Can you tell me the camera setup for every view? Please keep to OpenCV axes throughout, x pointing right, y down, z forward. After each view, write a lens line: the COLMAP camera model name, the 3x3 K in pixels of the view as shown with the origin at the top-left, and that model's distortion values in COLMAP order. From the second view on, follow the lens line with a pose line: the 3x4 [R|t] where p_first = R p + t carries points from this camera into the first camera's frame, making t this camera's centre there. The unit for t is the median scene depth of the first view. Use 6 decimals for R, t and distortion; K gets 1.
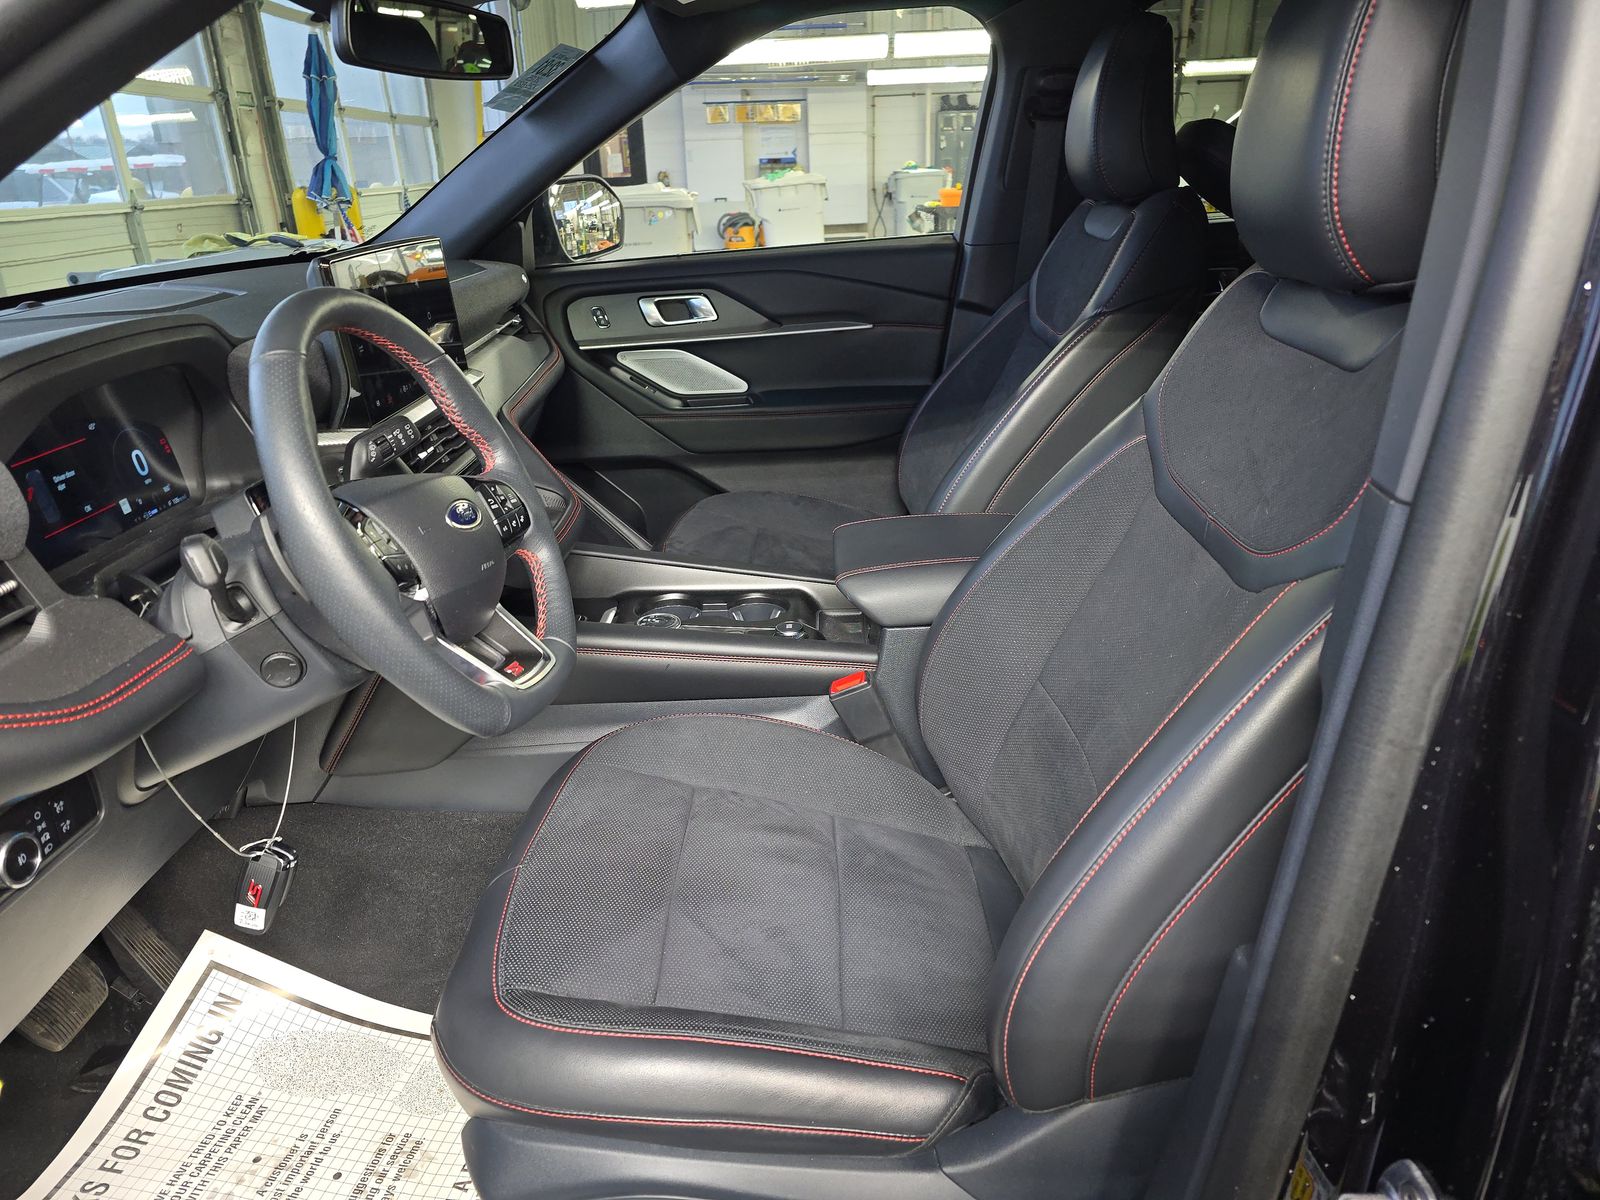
lens RADIAL K [[1086.7, 0, 800.0], [0, 1086.7, 600.0], [0, 0, 1]] dist [0.000654, -0.000831]
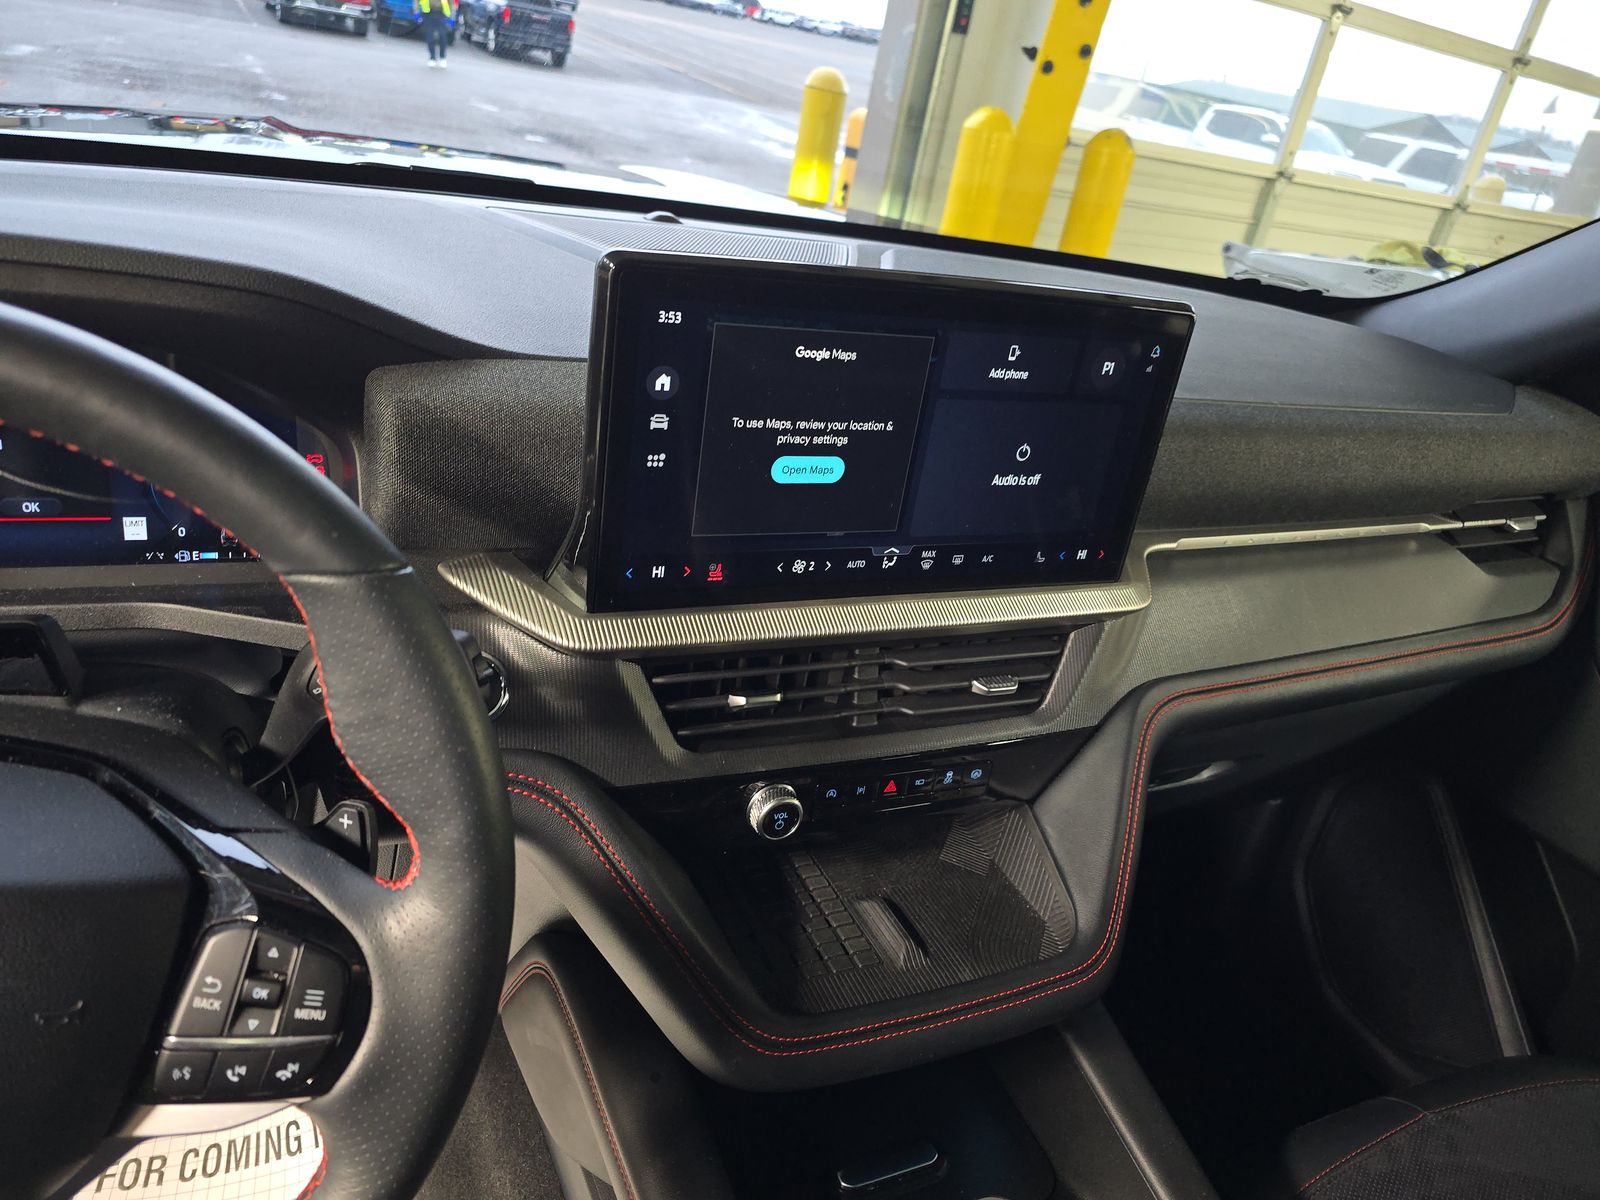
lens RADIAL K [[1086.7, 0, 800.0], [0, 1086.7, 600.0], [0, 0, 1]] dist [0.000654, -0.000831]
pose [[0.418638, 0.504990, -0.754803, -0.002918], [-0.505710, 0.819983, 0.268115, -0.189803], [0.754321, 0.269468, 0.598655, 0.447261]]
